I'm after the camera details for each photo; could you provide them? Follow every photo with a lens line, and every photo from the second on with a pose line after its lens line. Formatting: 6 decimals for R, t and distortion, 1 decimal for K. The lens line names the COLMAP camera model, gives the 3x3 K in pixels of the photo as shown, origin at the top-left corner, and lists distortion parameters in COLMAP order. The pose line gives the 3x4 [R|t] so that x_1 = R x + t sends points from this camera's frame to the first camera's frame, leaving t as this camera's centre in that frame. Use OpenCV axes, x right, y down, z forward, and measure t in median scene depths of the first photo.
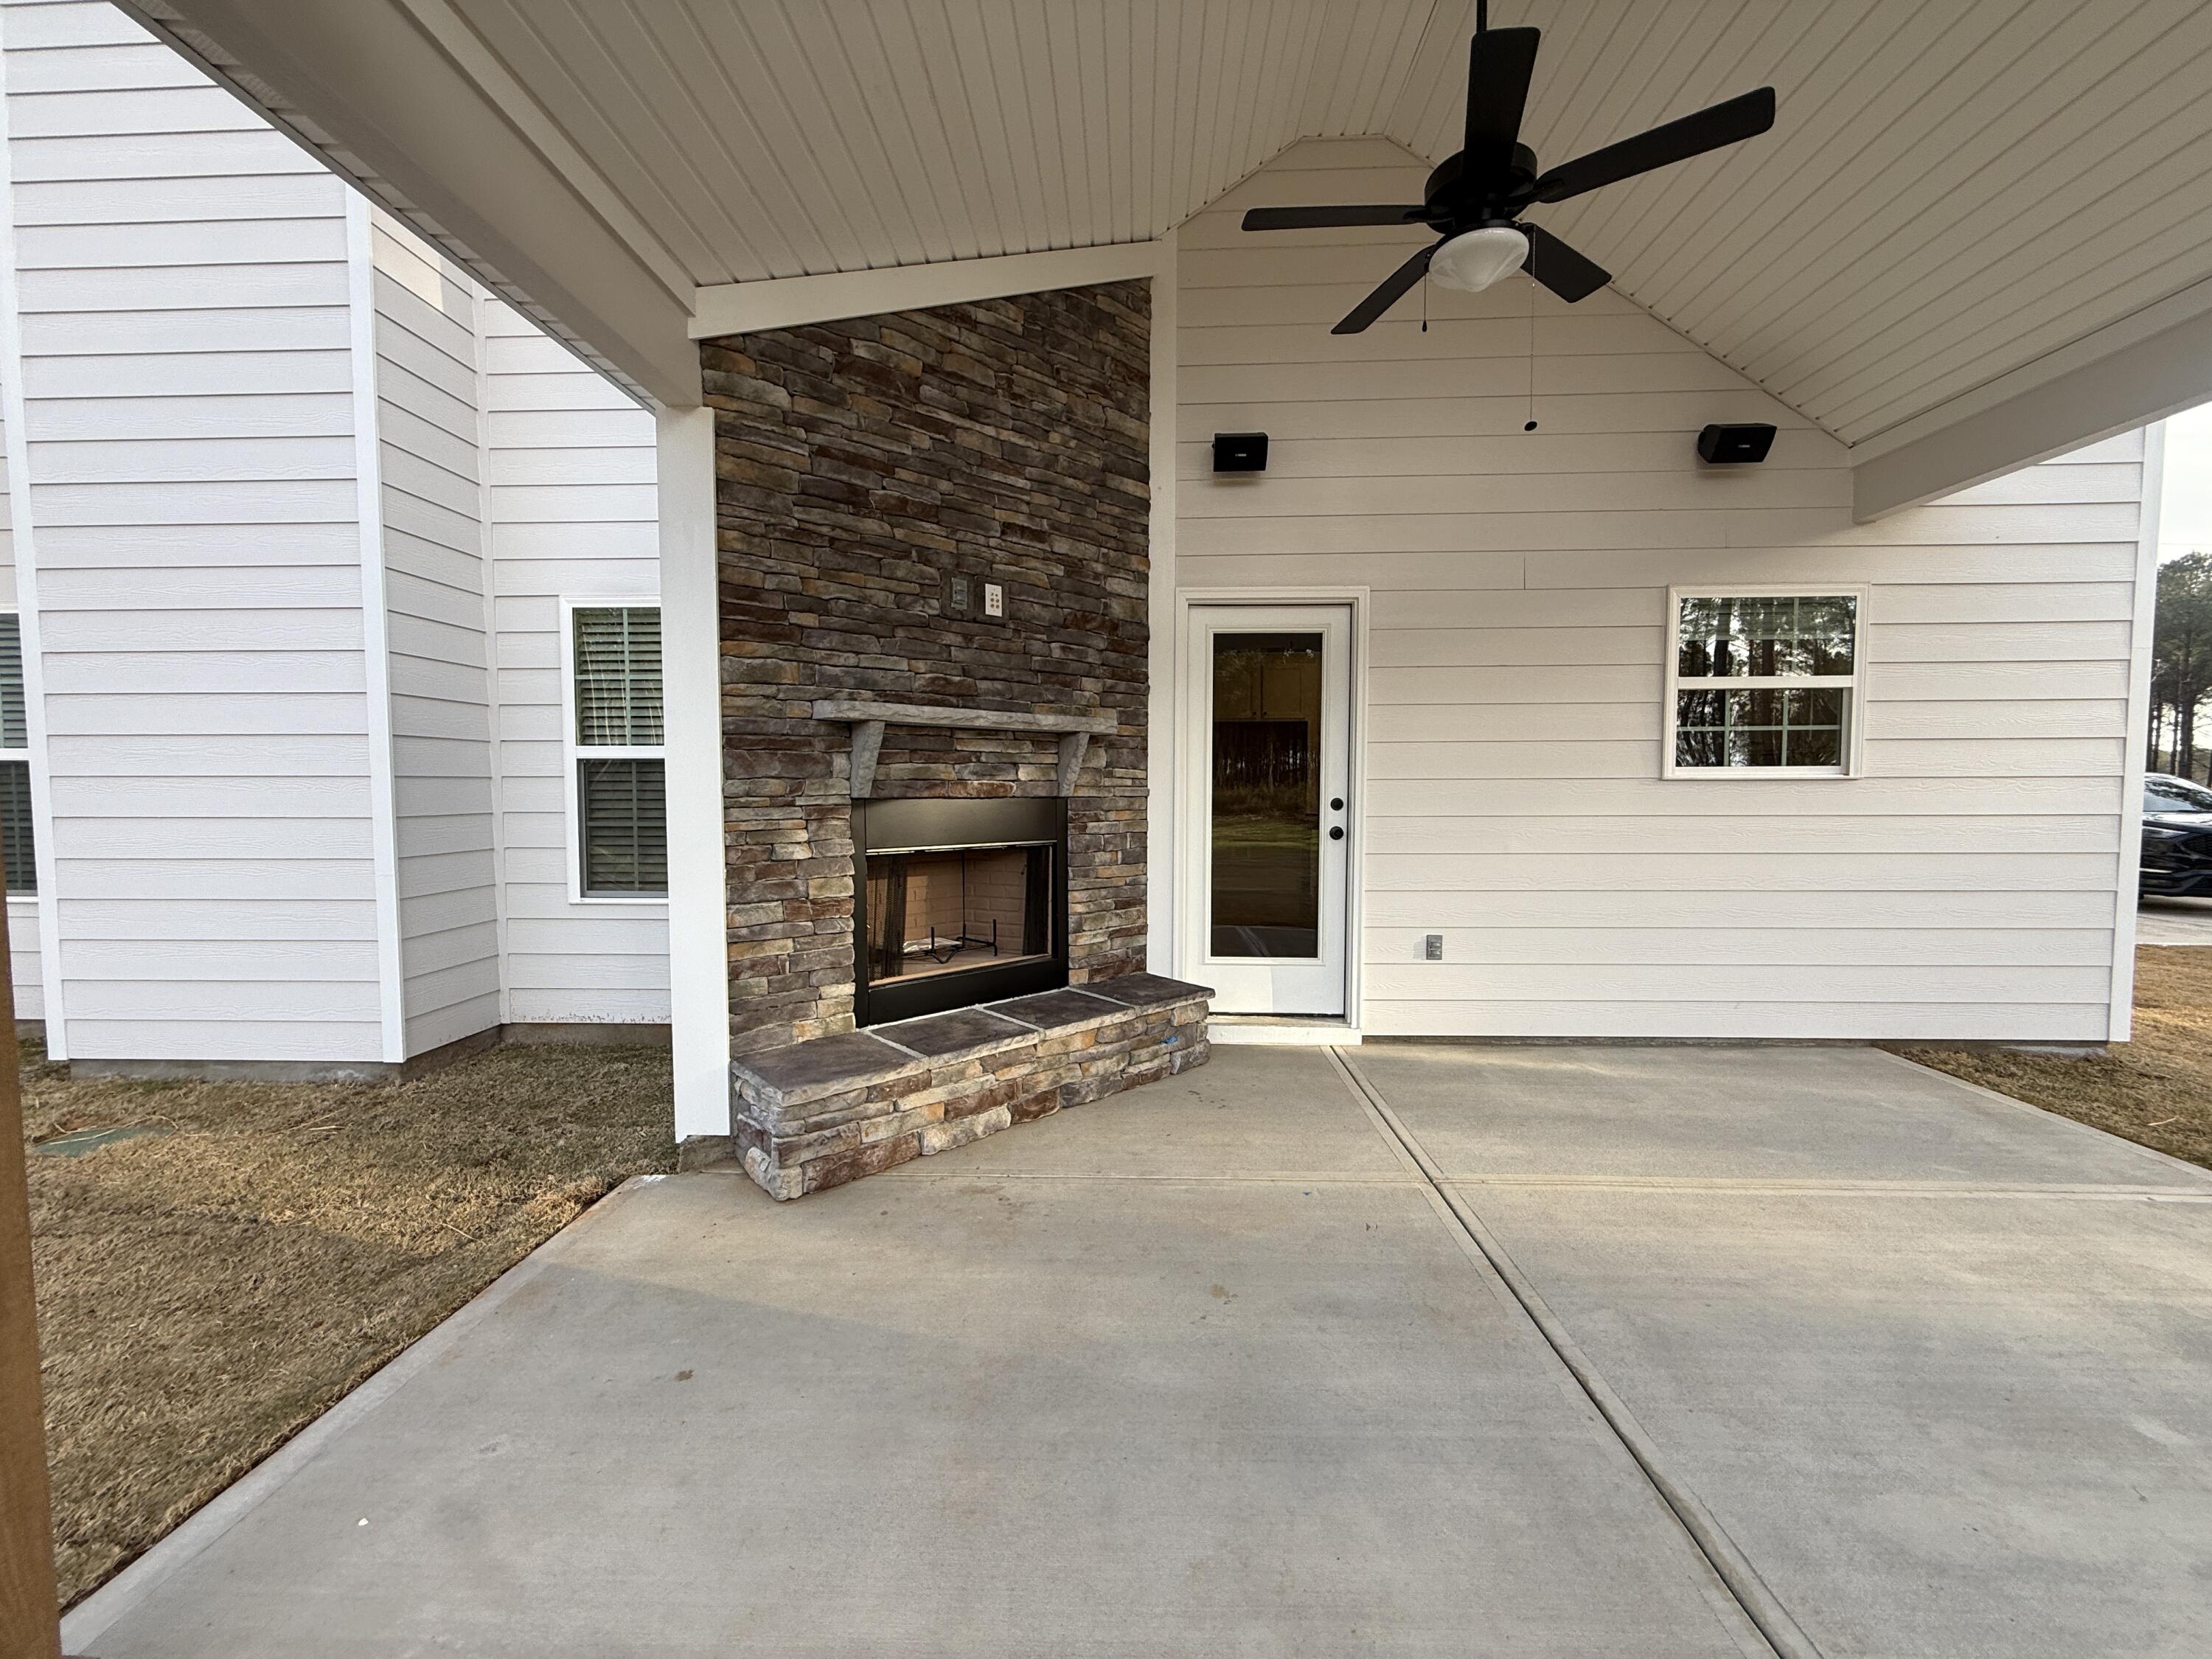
lens RADIAL K [[883.0, 0, 1103.2], [0, 883.0, 830.5], [0, 0, 1]] dist [0.001047, -0.000654]
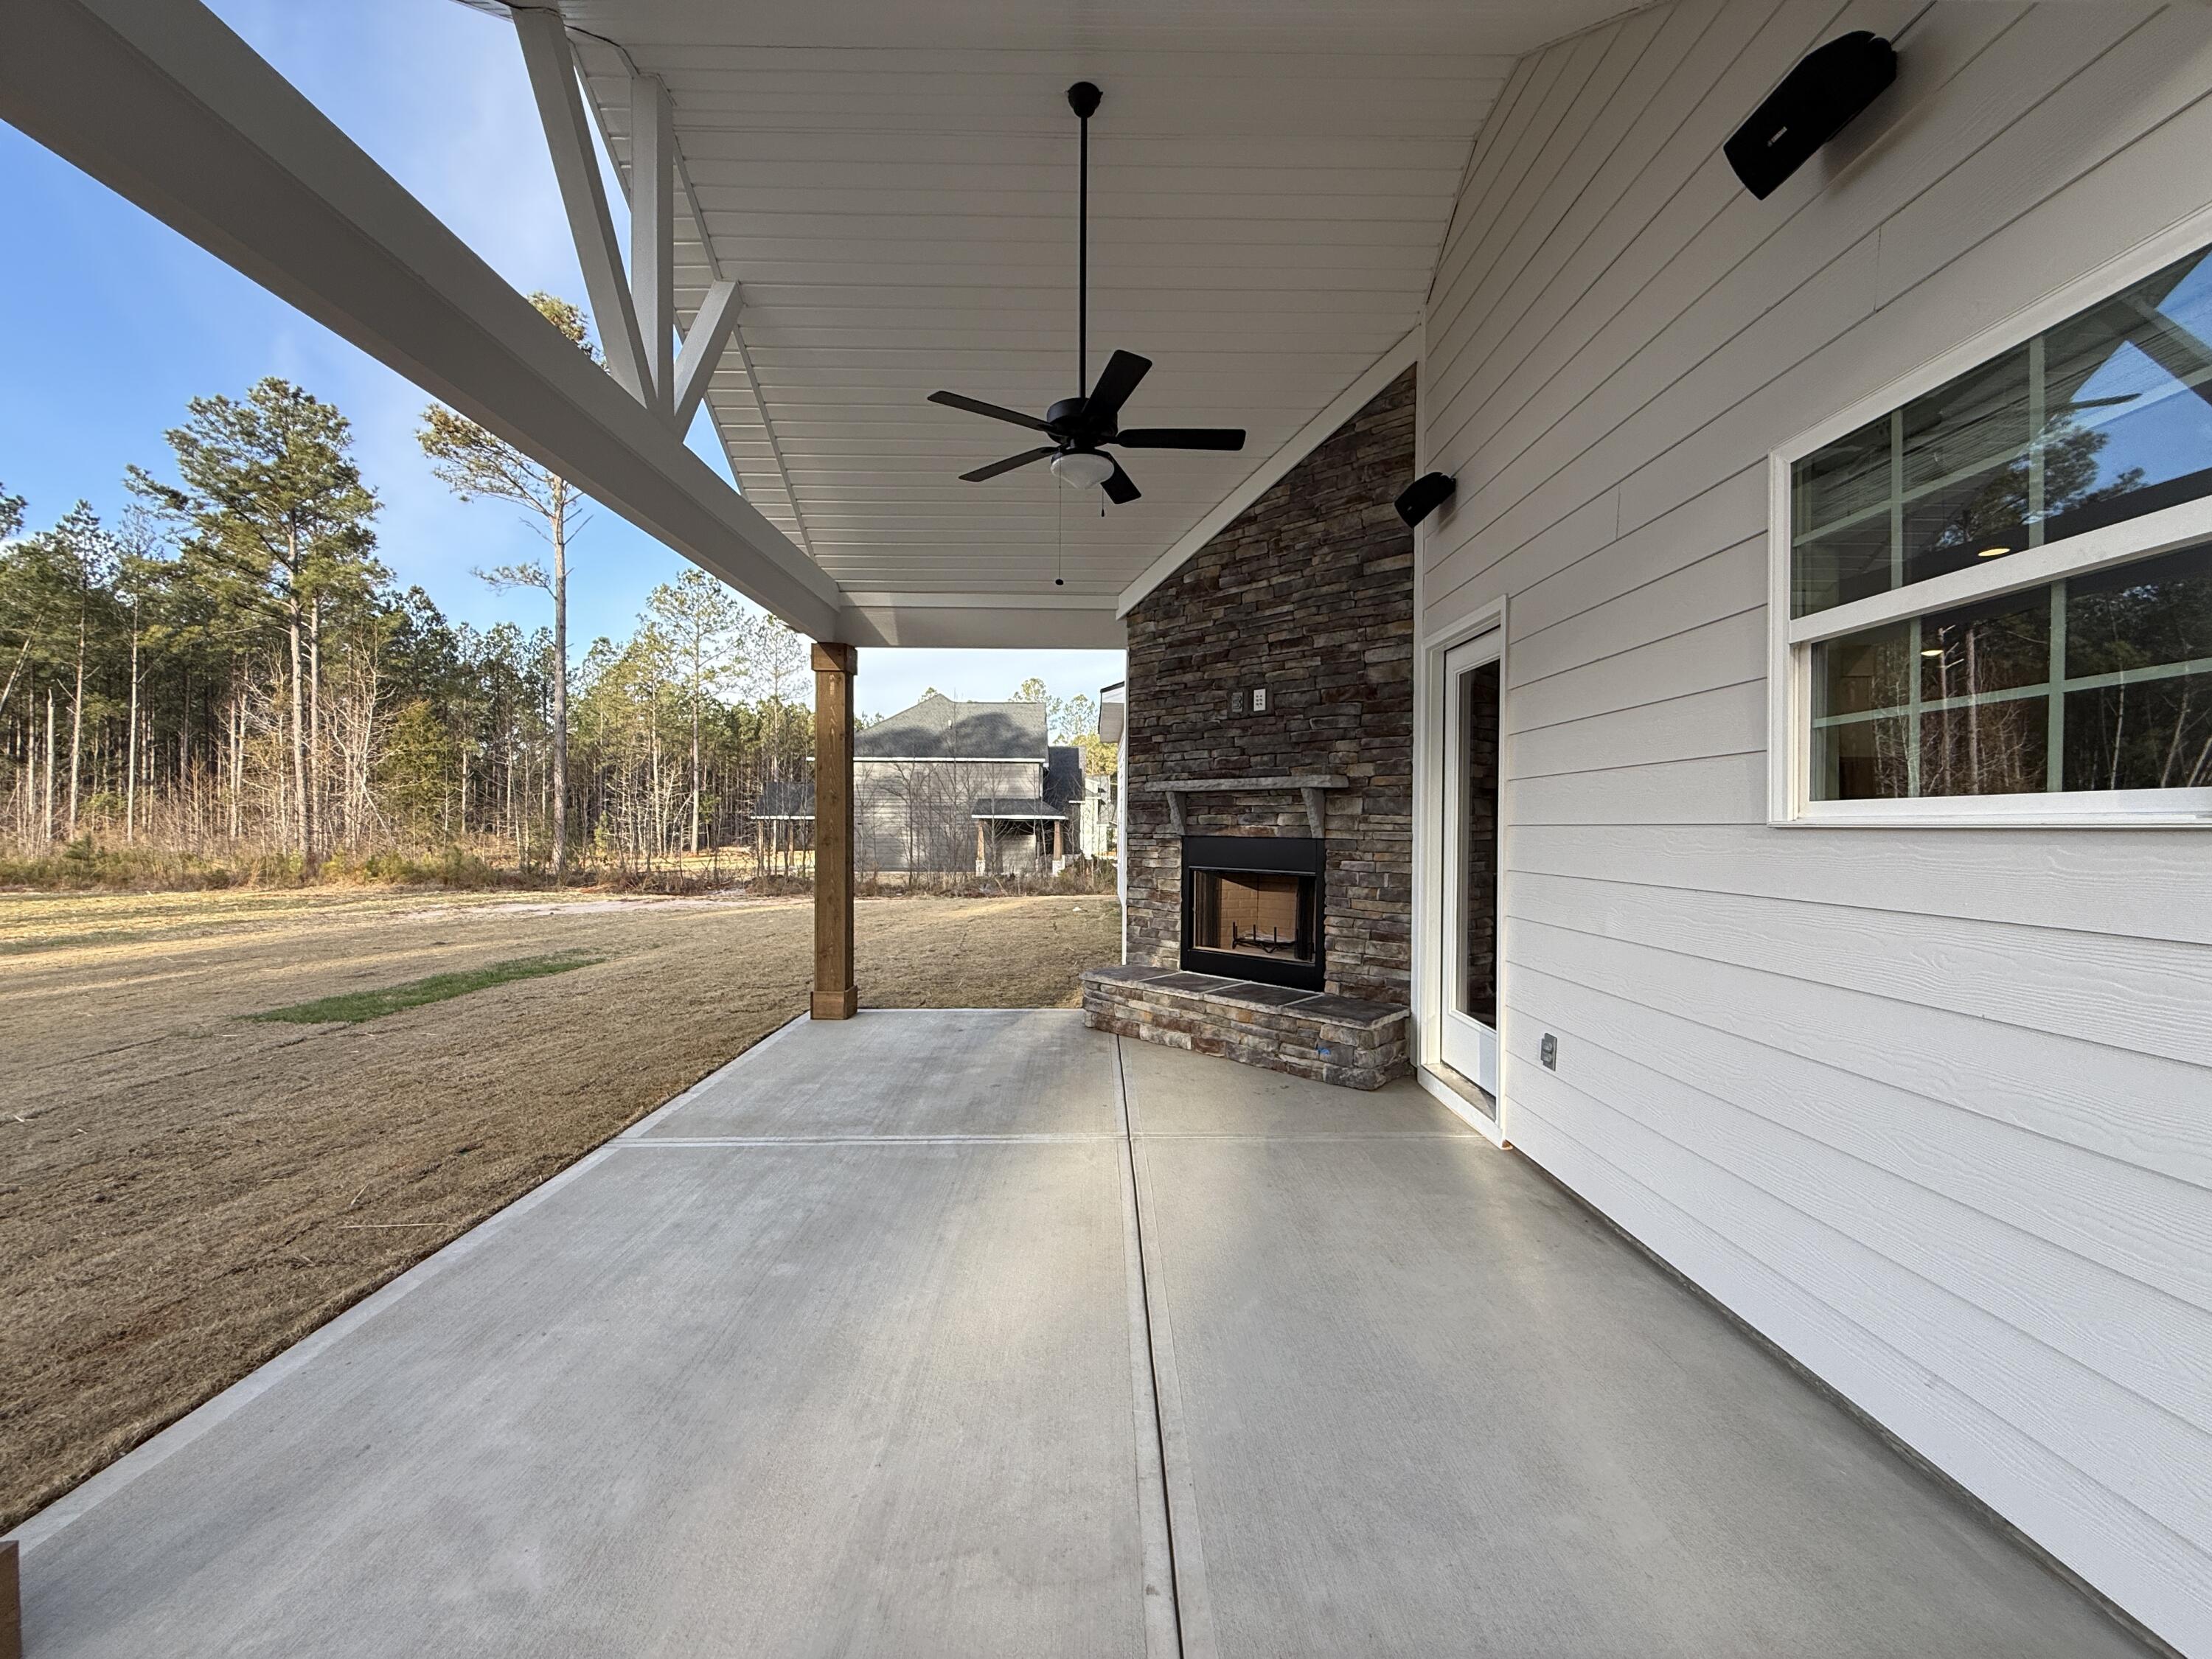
lens RADIAL K [[883.0, 0, 1103.2], [0, 883.0, 830.5], [0, 0, 1]] dist [0.001047, -0.000654]
pose [[0.049239, 0.008738, -0.998749, 1.262954], [-0.056173, 0.998403, 0.005966, -0.041932], [0.997206, 0.055809, 0.049651, 0.667135]]
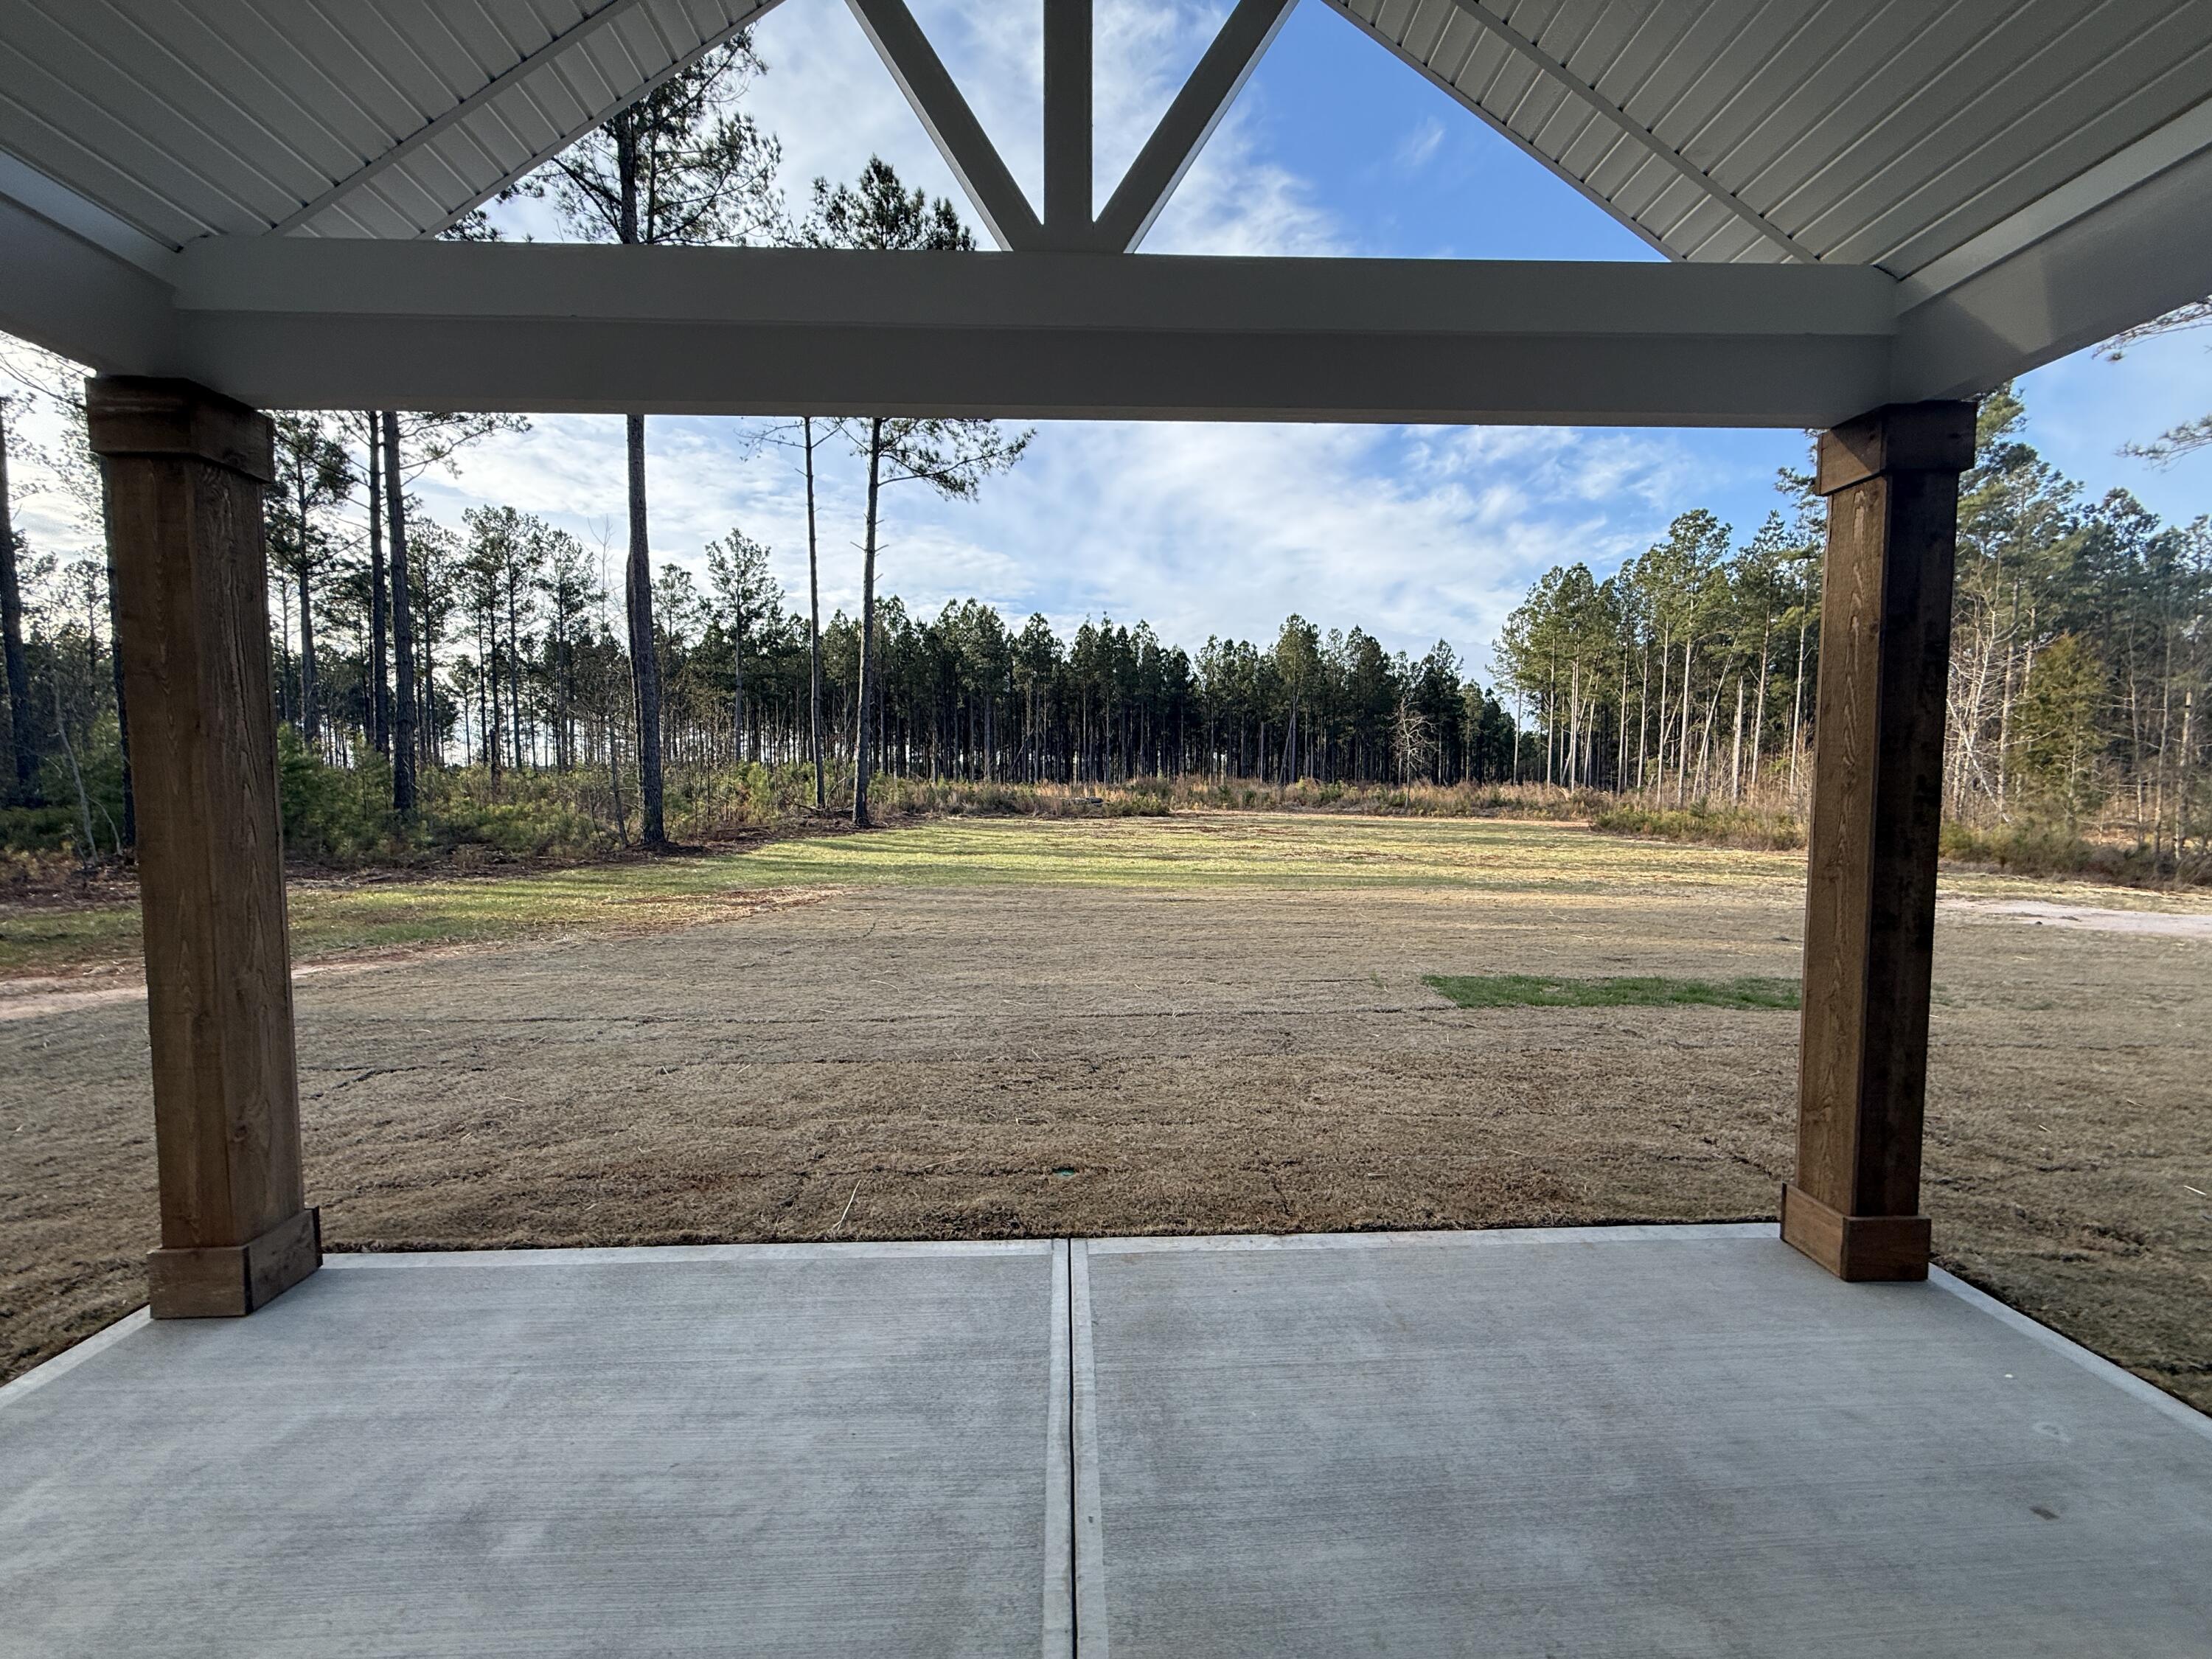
lens RADIAL K [[886.3, 0, 1101.3], [0, 886.3, 821.0], [0, 0, 1]] dist [-0.001294, -0.000017]
pose [[-0.996870, 0.005943, -0.078838, 0.298740], [-0.001772, 0.995240, 0.097434, -0.092748], [0.079042, 0.097269, -0.992114, 0.910983]]
